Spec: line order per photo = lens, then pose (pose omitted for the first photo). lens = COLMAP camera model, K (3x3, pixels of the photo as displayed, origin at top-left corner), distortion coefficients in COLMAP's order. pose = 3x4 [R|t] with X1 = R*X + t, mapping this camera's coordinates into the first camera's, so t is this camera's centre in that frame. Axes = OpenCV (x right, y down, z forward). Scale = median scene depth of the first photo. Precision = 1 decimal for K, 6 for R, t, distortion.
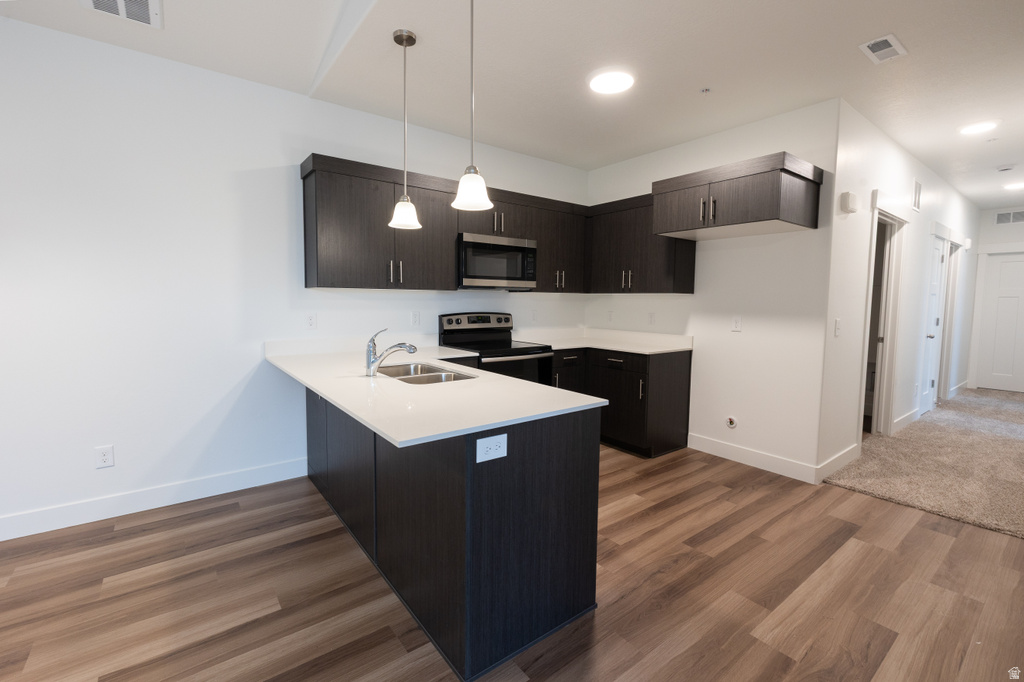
lens RADIAL K [[445.2, 0, 512.0], [0, 445.2, 341.0], [0, 0, 1]] dist [0.000451, 0.000137]
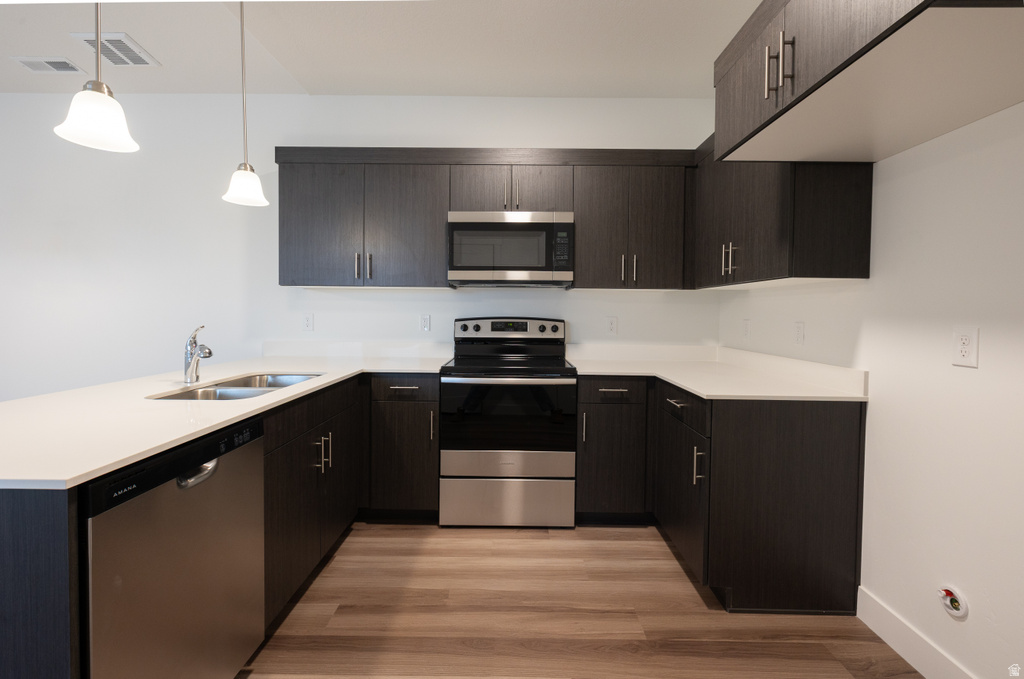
lens RADIAL K [[449.3, 0, 511.5], [0, 449.3, 327.0], [0, 0, 1]] dist [0.008779, -0.000177]
pose [[0.789949, 0.018854, -0.612882, 0.408384], [-0.059130, 0.997211, -0.045537, -0.013533], [0.610315, 0.072212, 0.788861, 0.419193]]
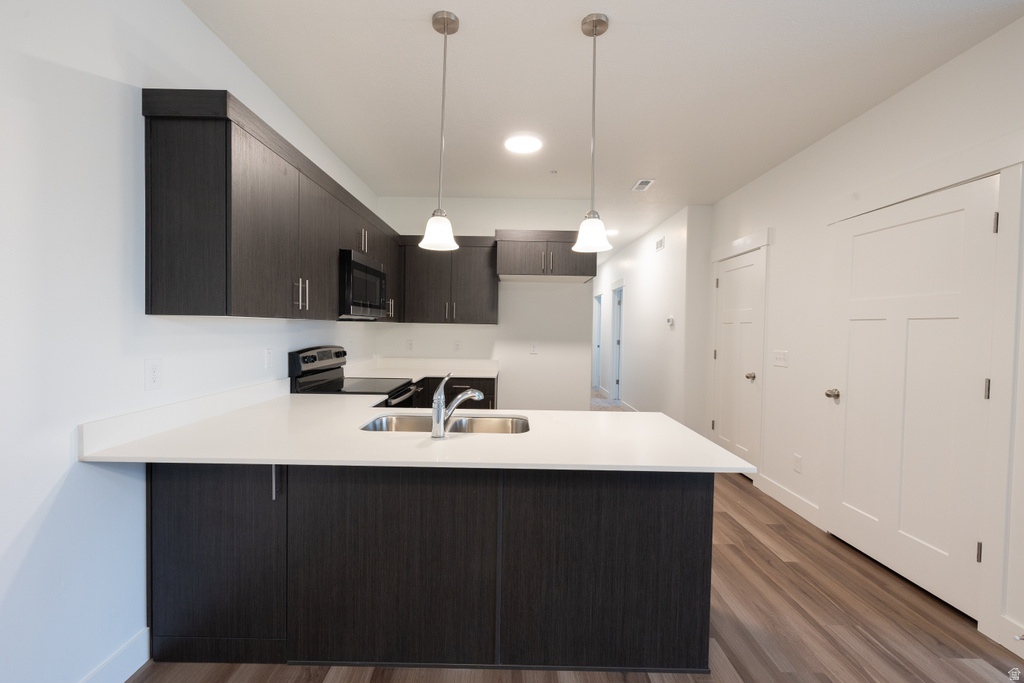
lens RADIAL K [[433.7, 0, 512.0], [0, 433.7, 341.5], [0, 0, 1]] dist [-0.000293, -0.000046]
pose [[0.603876, -0.027542, 0.796602, -0.508524], [0.068101, 0.997531, -0.017135, -0.037646], [-0.794164, 0.064597, 0.604261, 0.268700]]
